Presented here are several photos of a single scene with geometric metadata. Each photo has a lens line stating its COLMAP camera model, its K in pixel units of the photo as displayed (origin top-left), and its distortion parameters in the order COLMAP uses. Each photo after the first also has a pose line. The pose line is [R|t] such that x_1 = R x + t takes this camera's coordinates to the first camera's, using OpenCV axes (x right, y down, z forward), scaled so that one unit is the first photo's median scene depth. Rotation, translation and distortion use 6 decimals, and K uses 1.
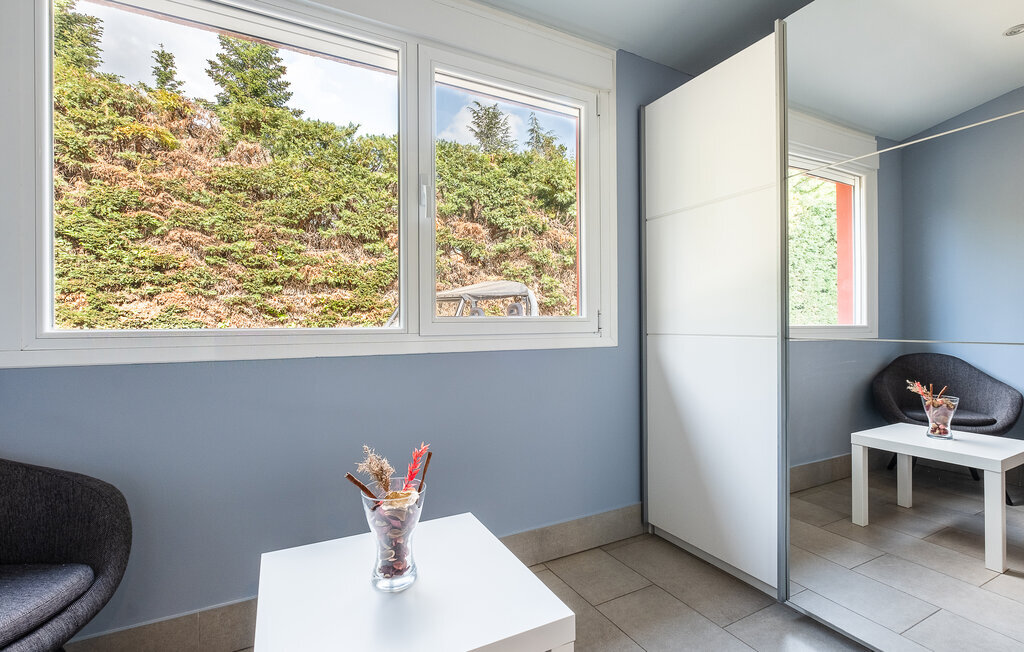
lens RADIAL K [[467.3, 0, 512.0], [0, 467.3, 326.0], [0, 0, 1]] dist [0.001380, 0.000204]
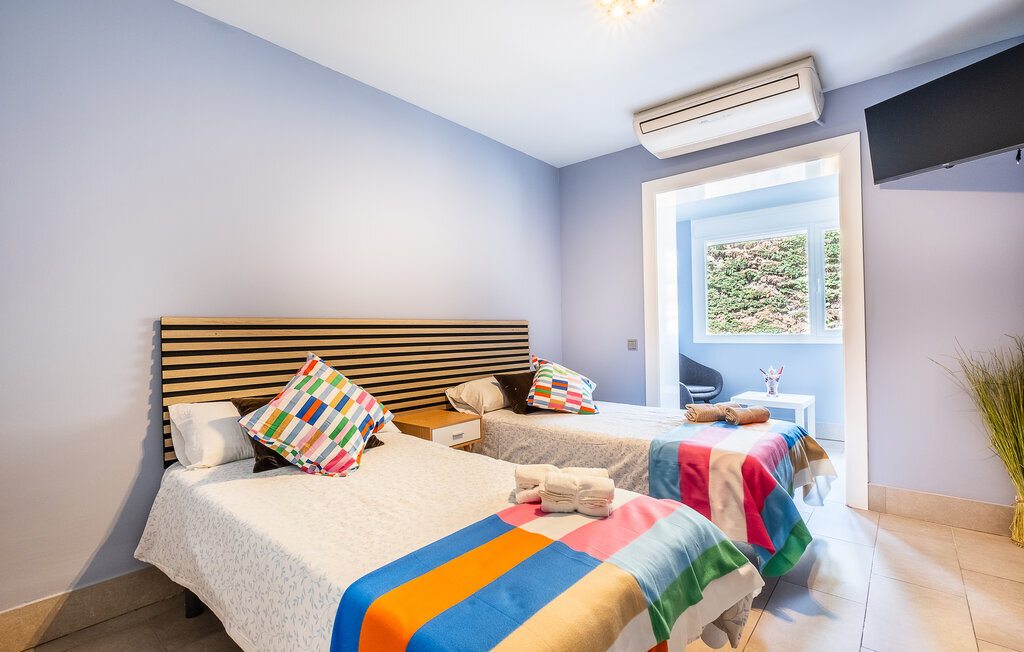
lens RADIAL K [[467.3, 0, 512.0], [0, 467.3, 326.0], [0, 0, 1]] dist [0.001380, 0.000204]
pose [[0.376468, -0.013254, -0.926335, 0.567617], [0.011557, 0.999887, -0.009609, -0.009608], [0.926357, -0.007088, 0.376579, -0.562217]]
